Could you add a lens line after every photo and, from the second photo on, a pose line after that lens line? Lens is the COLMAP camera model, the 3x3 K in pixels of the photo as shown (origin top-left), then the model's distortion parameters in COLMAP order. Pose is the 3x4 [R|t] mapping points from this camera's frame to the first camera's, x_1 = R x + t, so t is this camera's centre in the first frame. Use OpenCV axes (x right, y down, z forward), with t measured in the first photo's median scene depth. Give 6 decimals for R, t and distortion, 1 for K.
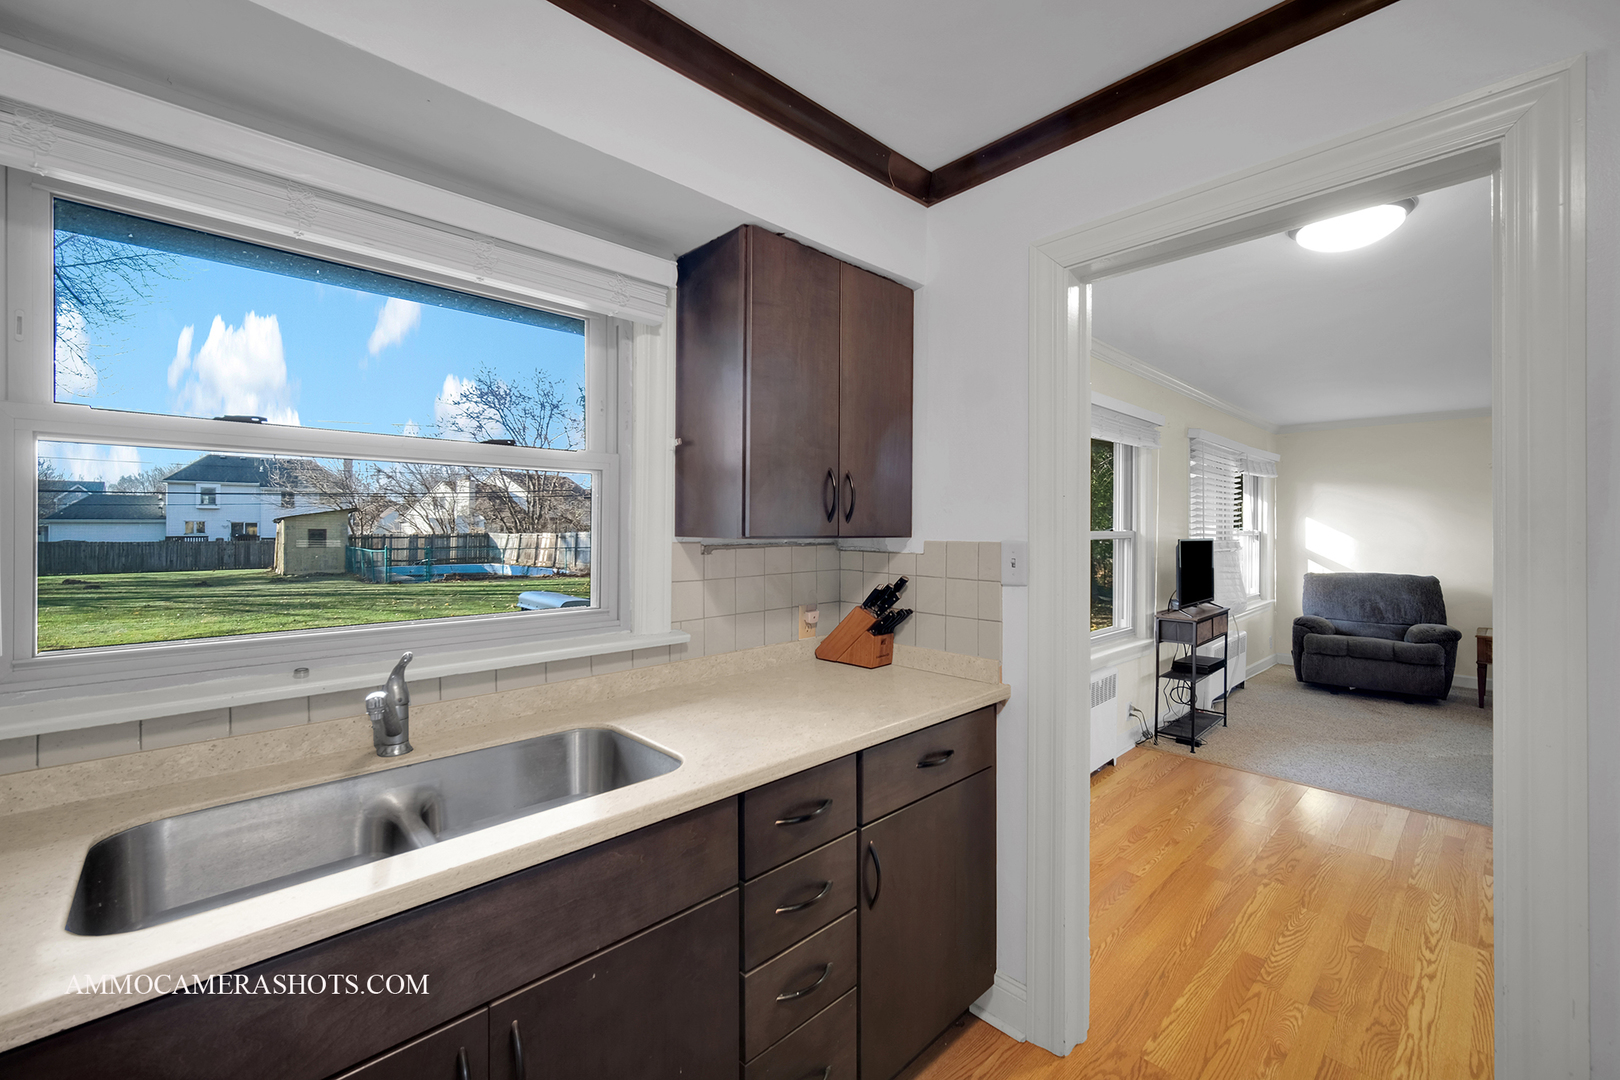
lens RADIAL K [[647.3, 0, 830.2], [0, 647.3, 529.3], [0, 0, 1]] dist [0.001698, 0.000131]
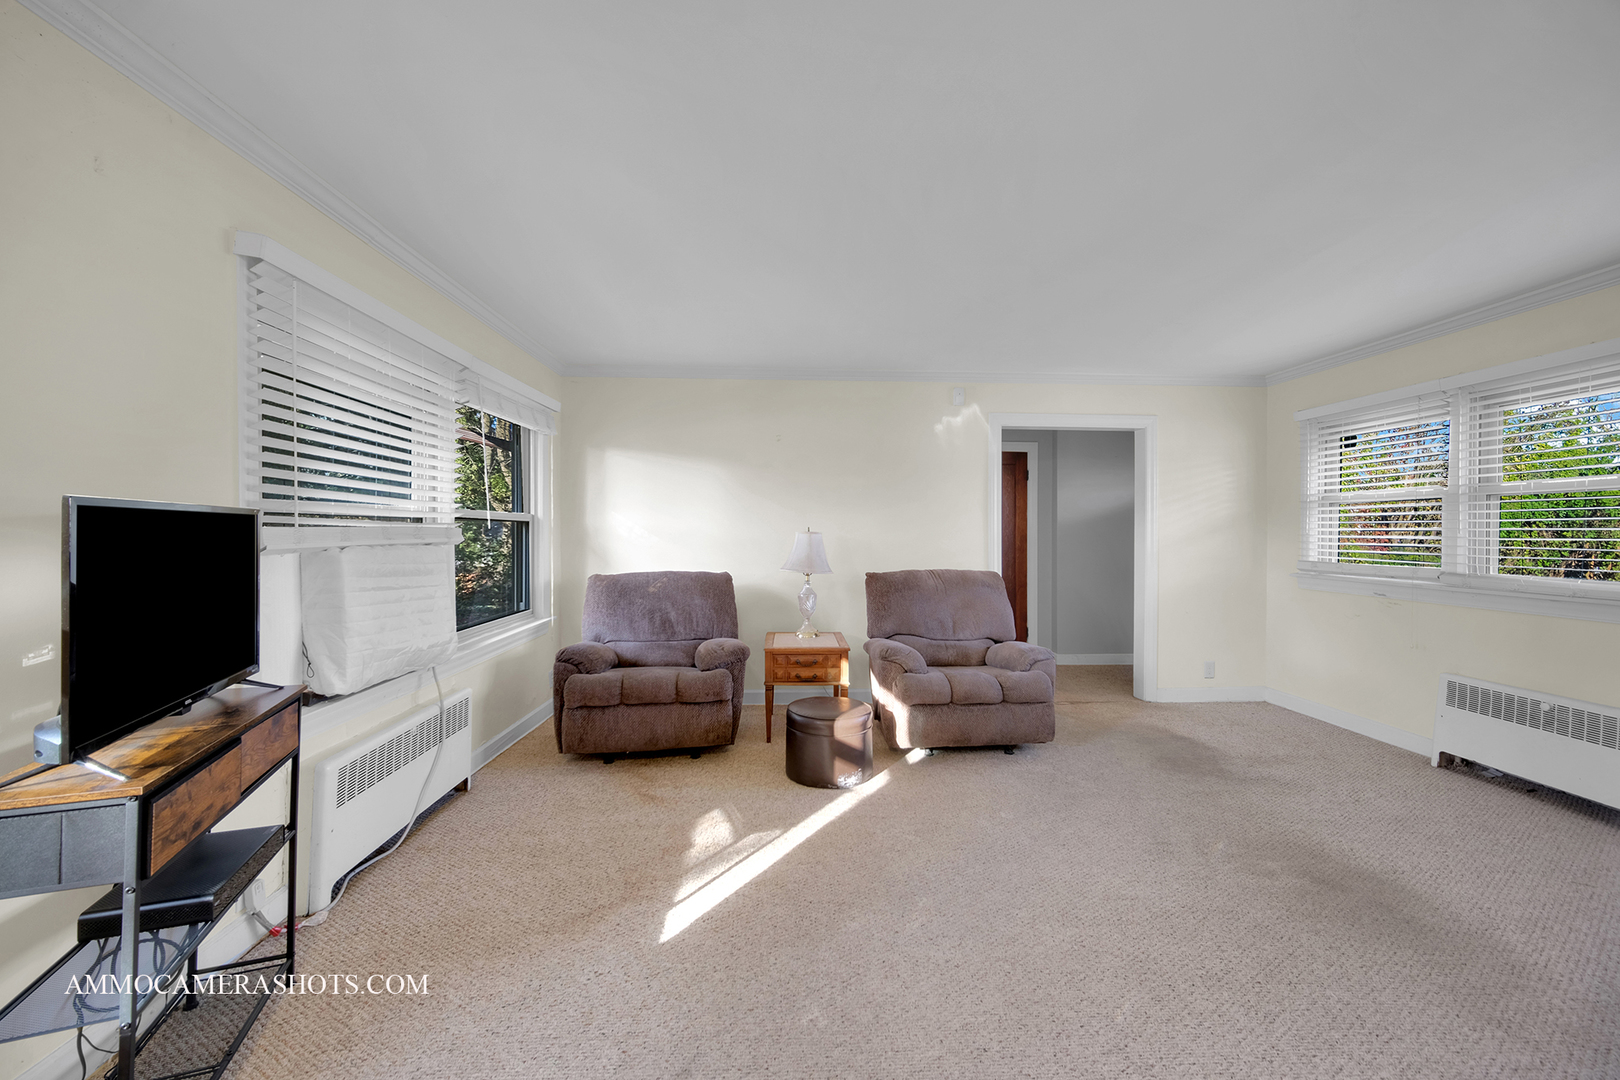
lens RADIAL K [[647.3, 0, 811.8], [0, 647.3, 532.1], [0, 0, 1]] dist [0.001698, 0.000131]
pose [[0.656575, -0.002202, 0.754258, 1.007360], [-0.004166, 0.999970, 0.006546, 0.044050], [-0.754249, -0.007440, 0.656546, 1.004717]]
